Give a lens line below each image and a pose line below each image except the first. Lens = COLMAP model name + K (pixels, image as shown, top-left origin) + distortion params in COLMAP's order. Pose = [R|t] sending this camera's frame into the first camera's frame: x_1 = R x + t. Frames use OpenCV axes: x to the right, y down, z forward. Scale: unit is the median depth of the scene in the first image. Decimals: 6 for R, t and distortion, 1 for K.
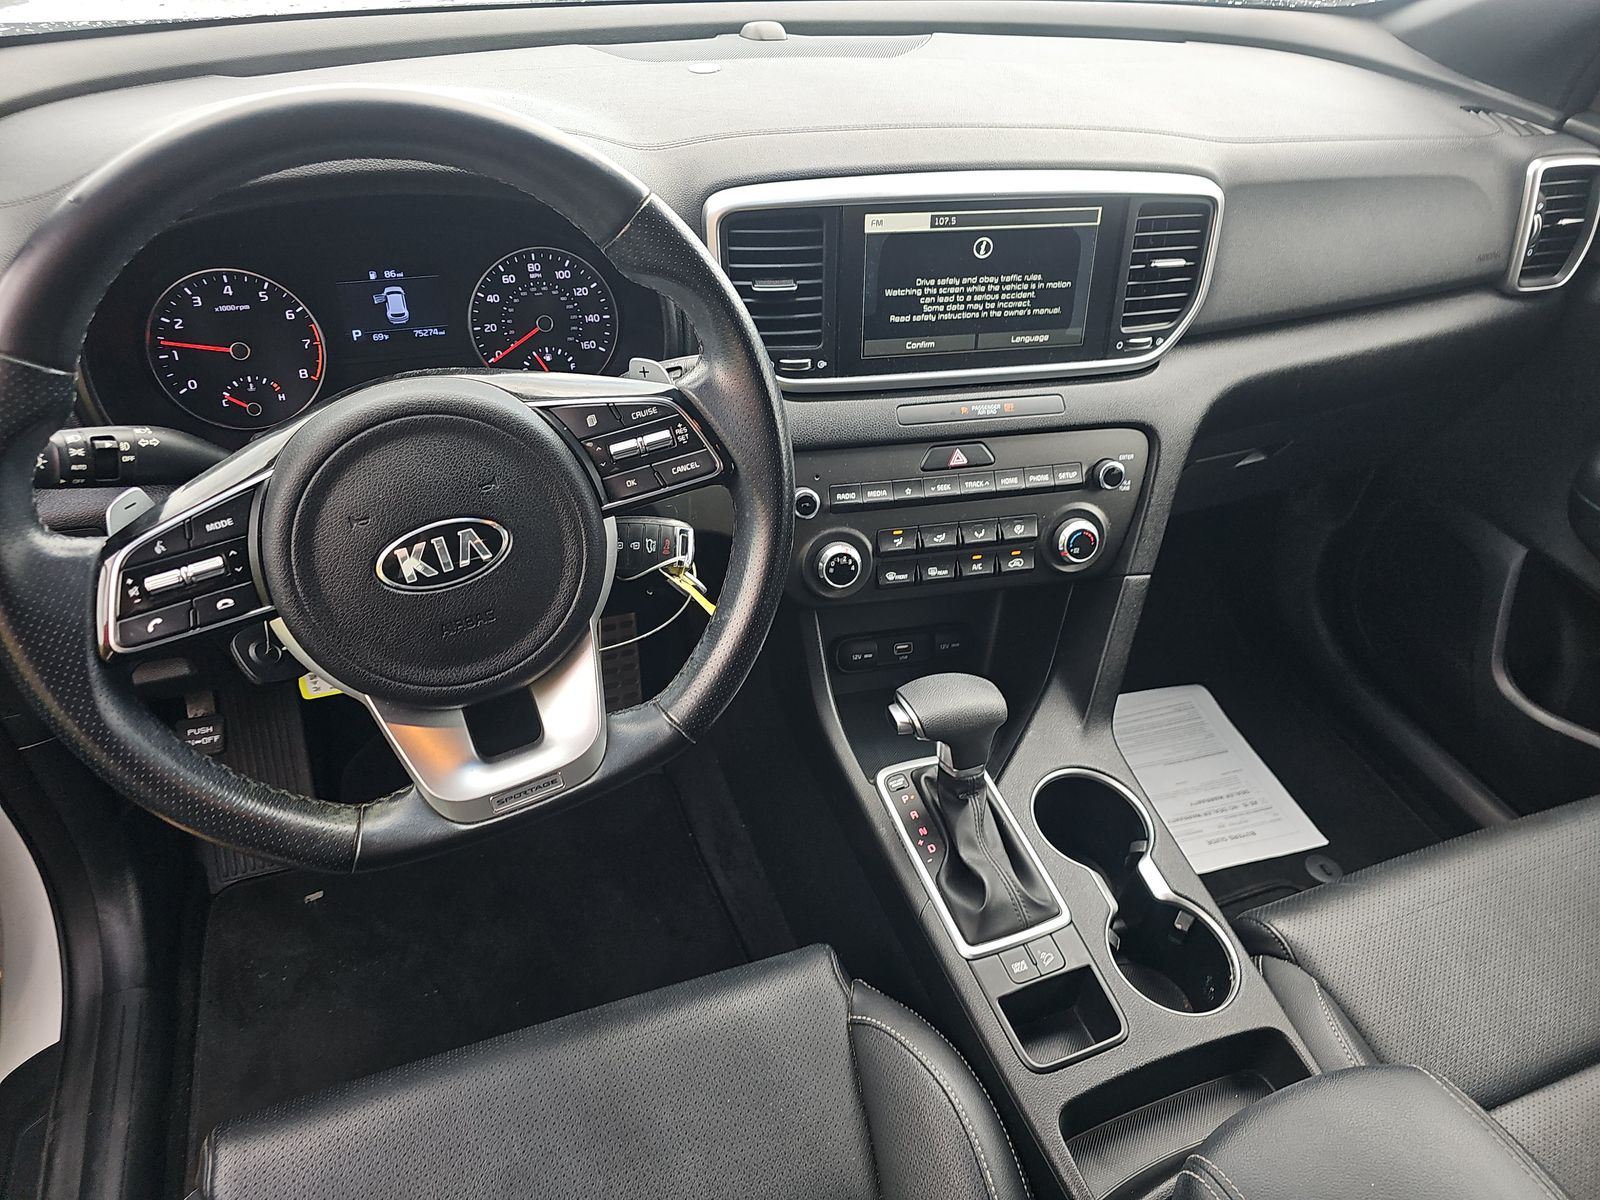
lens RADIAL K [[1088.3, 0, 803.5], [0, 1088.3, 594.5], [0, 0, 1]] dist [0.046531, -0.039880]
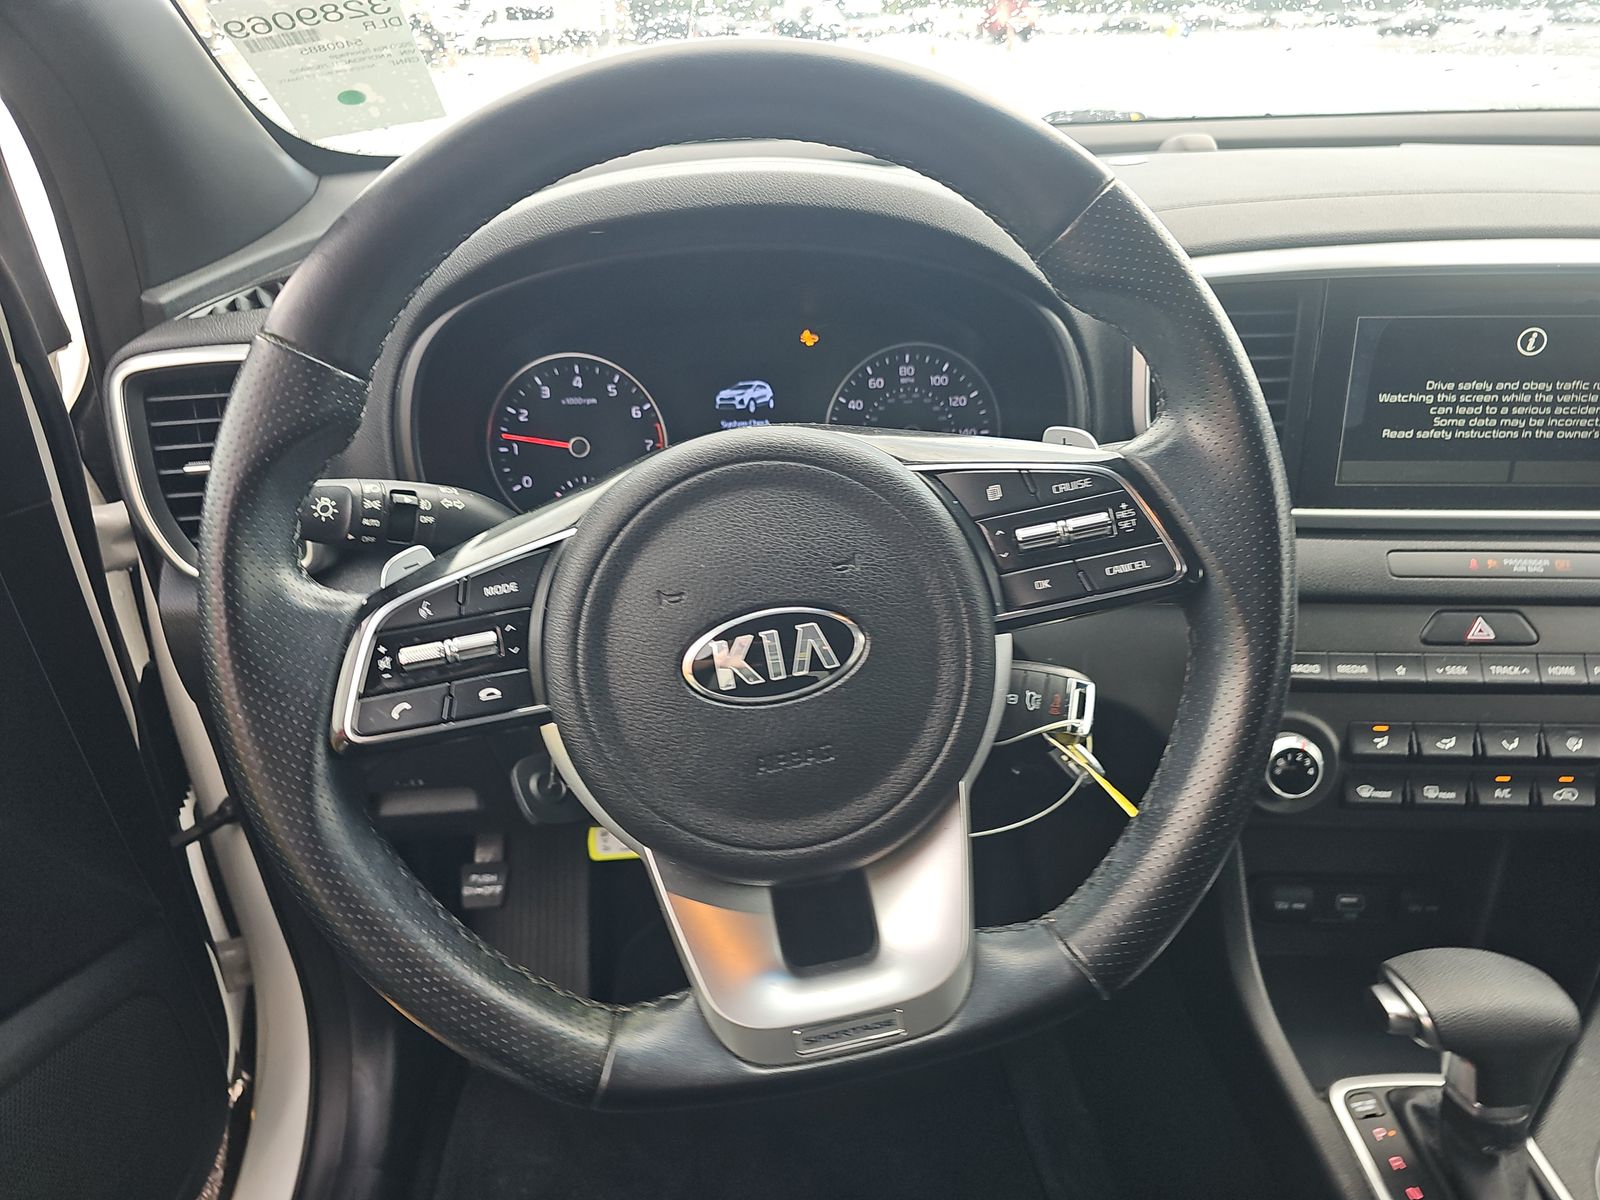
lens RADIAL K [[1088.3, 0, 777.9], [0, 1088.3, 602.7], [0, 0, 1]] dist [0.046531, -0.039880]
pose [[0.951689, 0.065514, -0.299994, -0.083579], [-0.120588, 0.978225, -0.168920, 0.033575], [0.282395, 0.196935, 0.938866, 0.236685]]
